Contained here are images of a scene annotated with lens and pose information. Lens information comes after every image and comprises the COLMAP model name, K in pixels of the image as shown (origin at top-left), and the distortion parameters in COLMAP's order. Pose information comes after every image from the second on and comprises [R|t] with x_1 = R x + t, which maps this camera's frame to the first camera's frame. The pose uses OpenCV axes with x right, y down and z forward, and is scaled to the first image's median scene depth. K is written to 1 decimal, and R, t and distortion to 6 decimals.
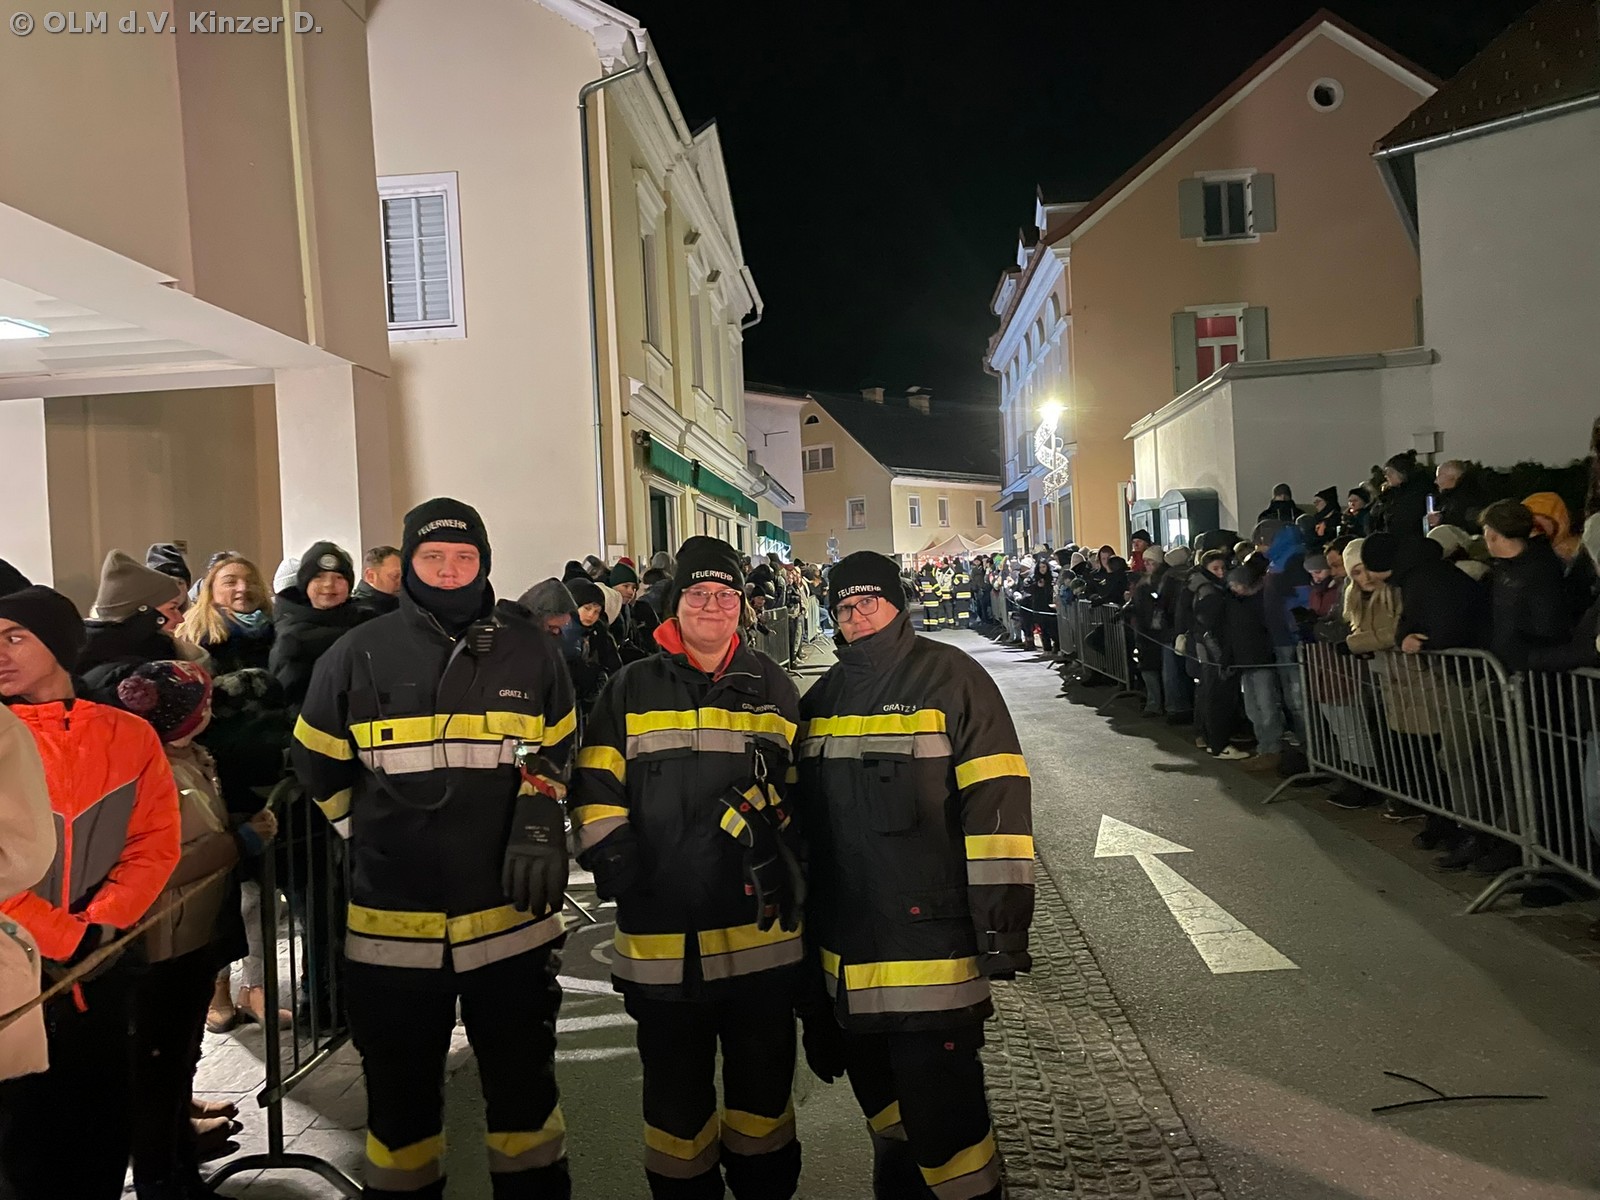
lens RADIAL K [[1198.9, 0, 800.0], [0, 1198.9, 600.0], [0, 0, 1]] dist [0.082678, -0.000127]
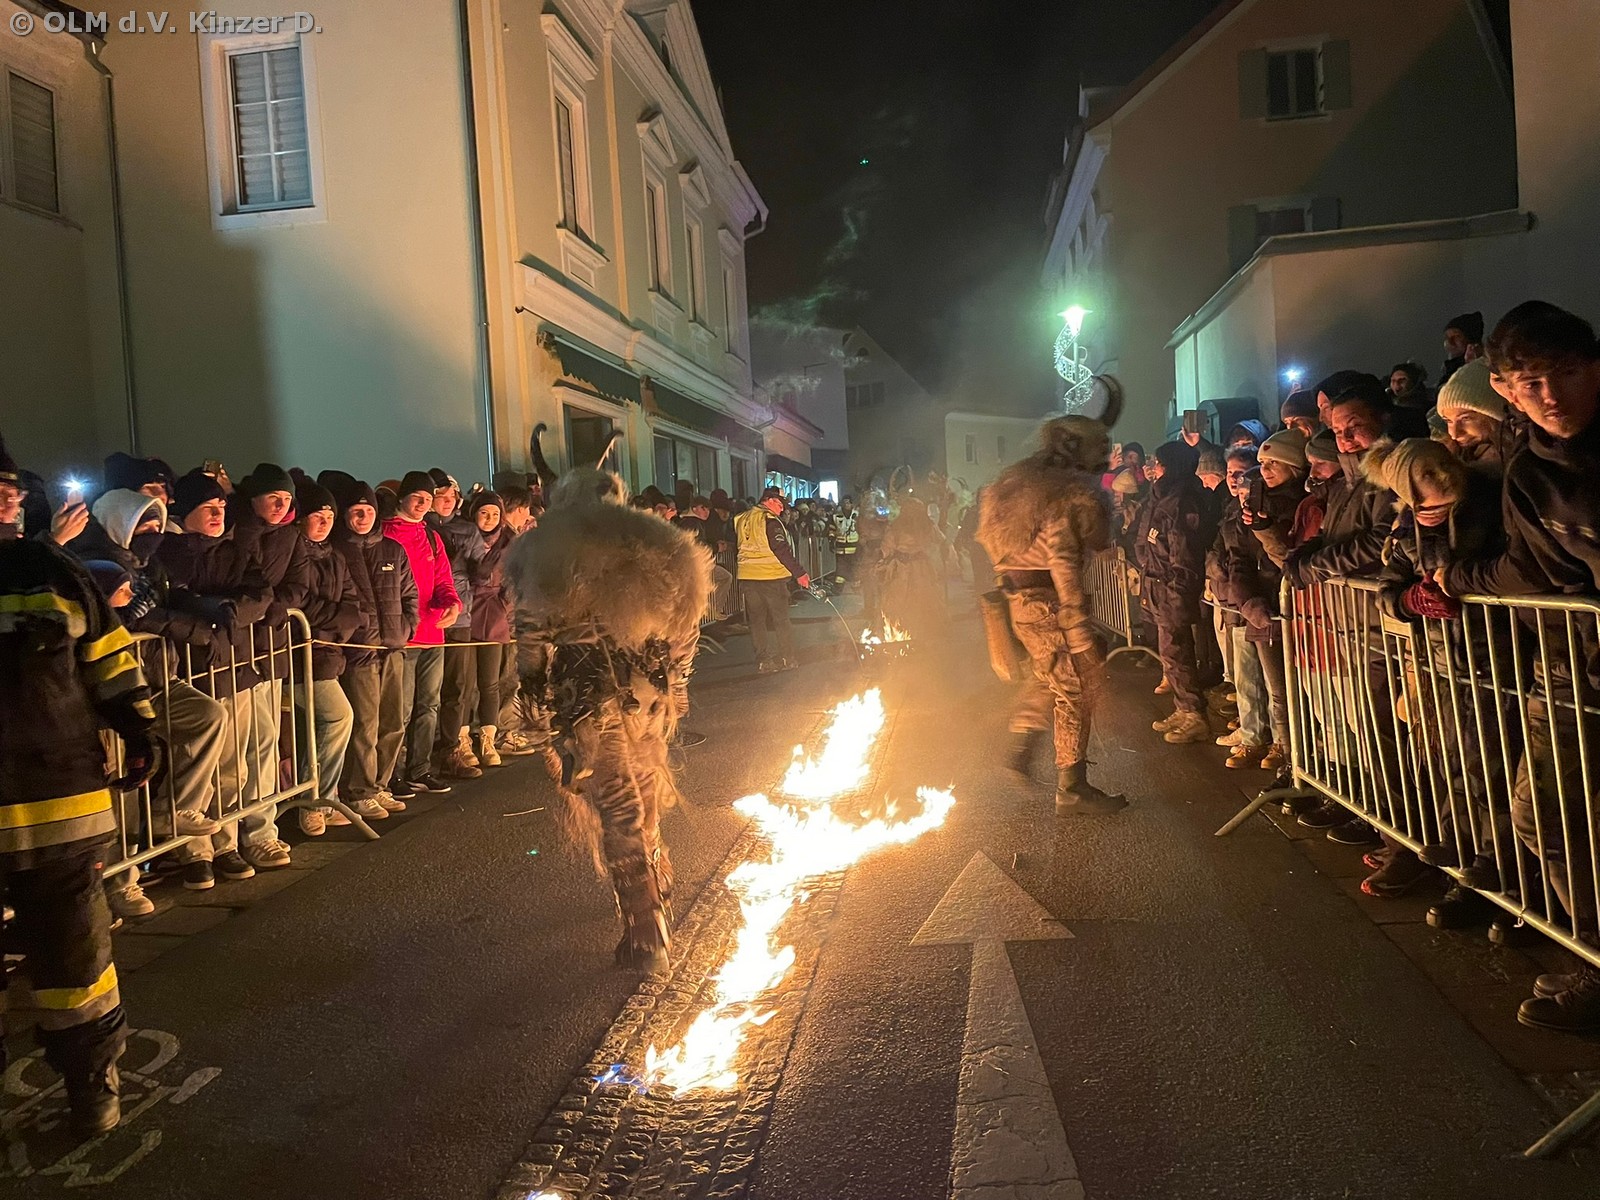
lens RADIAL K [[1214.9, 0, 800.0], [0, 1214.9, 600.0], [0, 0, 1]] dist [0.036463, -0.000523]
pose [[0.998051, -0.002211, -0.062358, 0.056108], [0.004982, 0.999006, 0.044307, 0.004092], [0.062199, -0.044532, 0.997070, 0.098900]]
